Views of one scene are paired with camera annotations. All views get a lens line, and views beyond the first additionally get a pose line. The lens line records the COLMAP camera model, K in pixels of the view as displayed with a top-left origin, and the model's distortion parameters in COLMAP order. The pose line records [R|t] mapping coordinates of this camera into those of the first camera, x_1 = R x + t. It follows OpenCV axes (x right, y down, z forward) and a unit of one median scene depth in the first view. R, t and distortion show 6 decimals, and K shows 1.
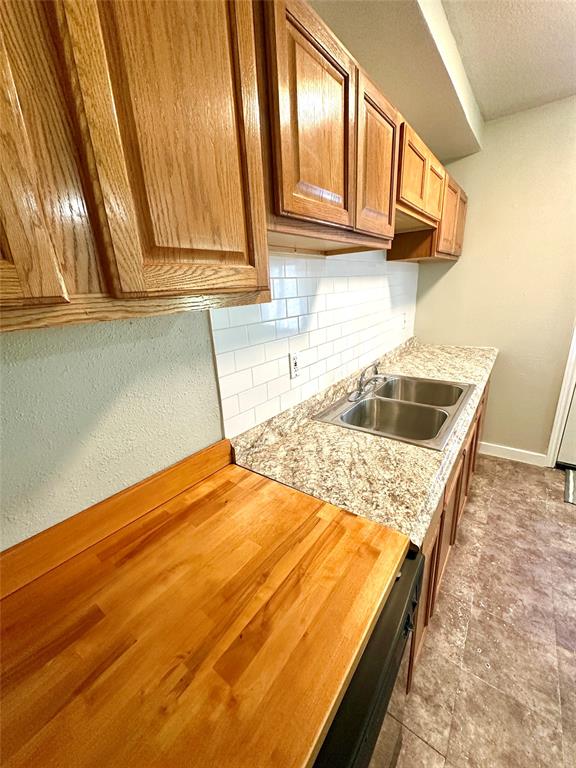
lens RADIAL K [[305.6, 0, 287.3], [0, 305.6, 383.1], [0, 0, 1]] dist [-0.005203, 0.001190]
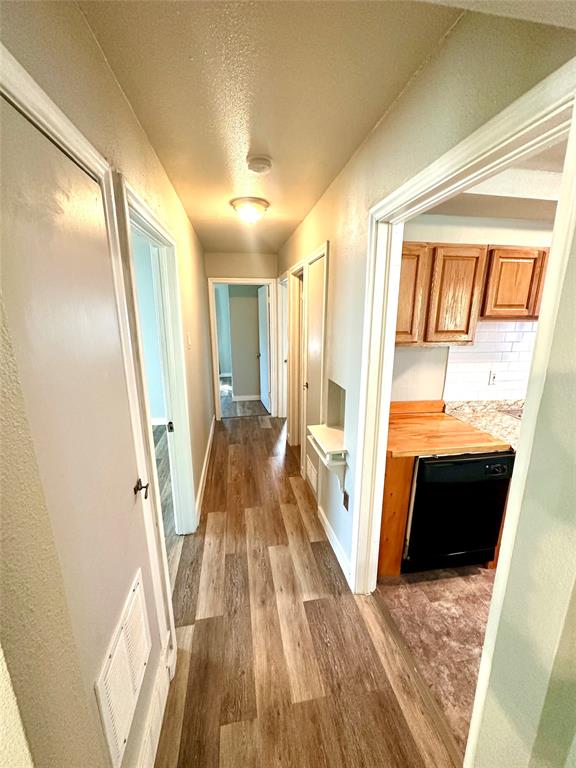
lens RADIAL K [[305.6, 0, 288.9], [0, 305.6, 383.8], [0, 0, 1]] dist [-0.005203, 0.001190]
pose [[0.730556, 0.213089, -0.648753, 0.251910], [-0.245138, 0.968574, 0.042088, 0.155208], [0.637334, 0.128287, 0.759834, -0.908835]]
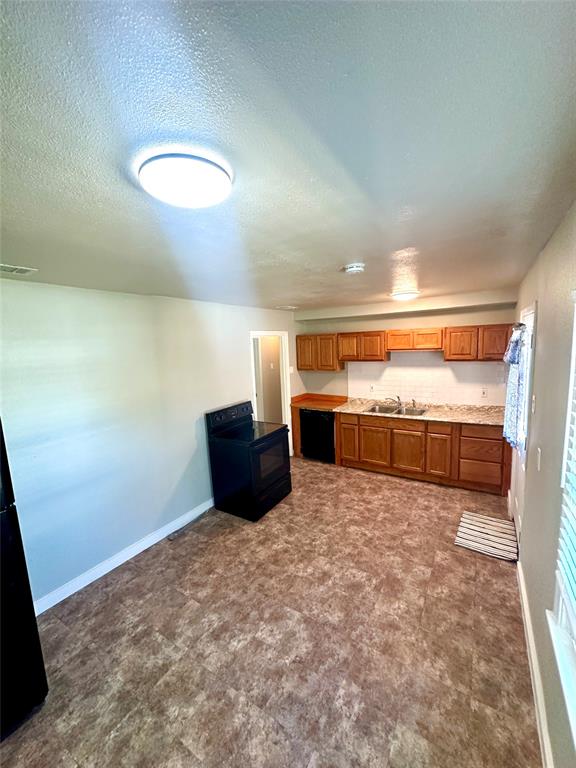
lens RADIAL K [[305.6, 0, 284.3], [0, 305.6, 384.5], [0, 0, 1]] dist [-0.005203, 0.001190]
pose [[0.063909, 0.184717, -0.980712, 2.831061], [-0.266219, 0.950264, 0.161634, -0.327562], [0.961792, 0.250754, 0.109906, -0.359408]]
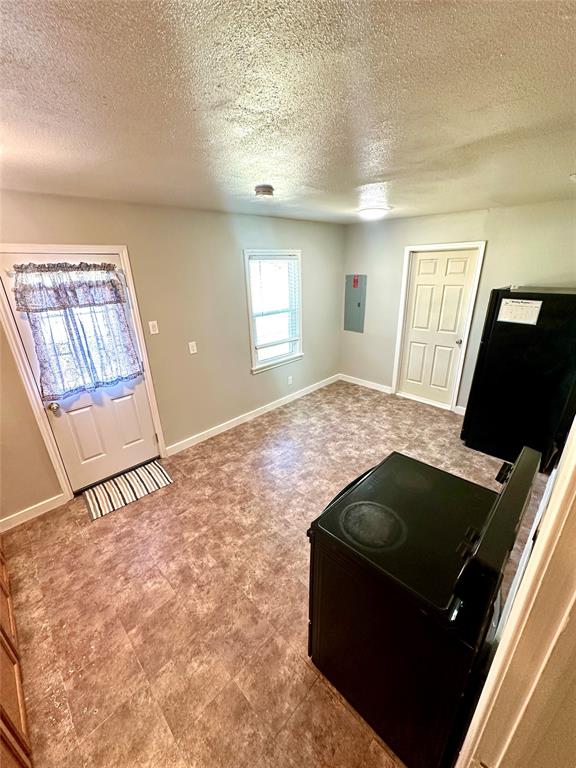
lens RADIAL K [[305.6, 0, 288.6], [0, 305.6, 382.1], [0, 0, 1]] dist [-0.005203, 0.001190]
pose [[0.141428, -0.295719, 0.944748, 0.019838], [0.322749, 0.915970, 0.238396, -0.203467], [-0.935858, 0.271201, 0.224987, -0.225970]]
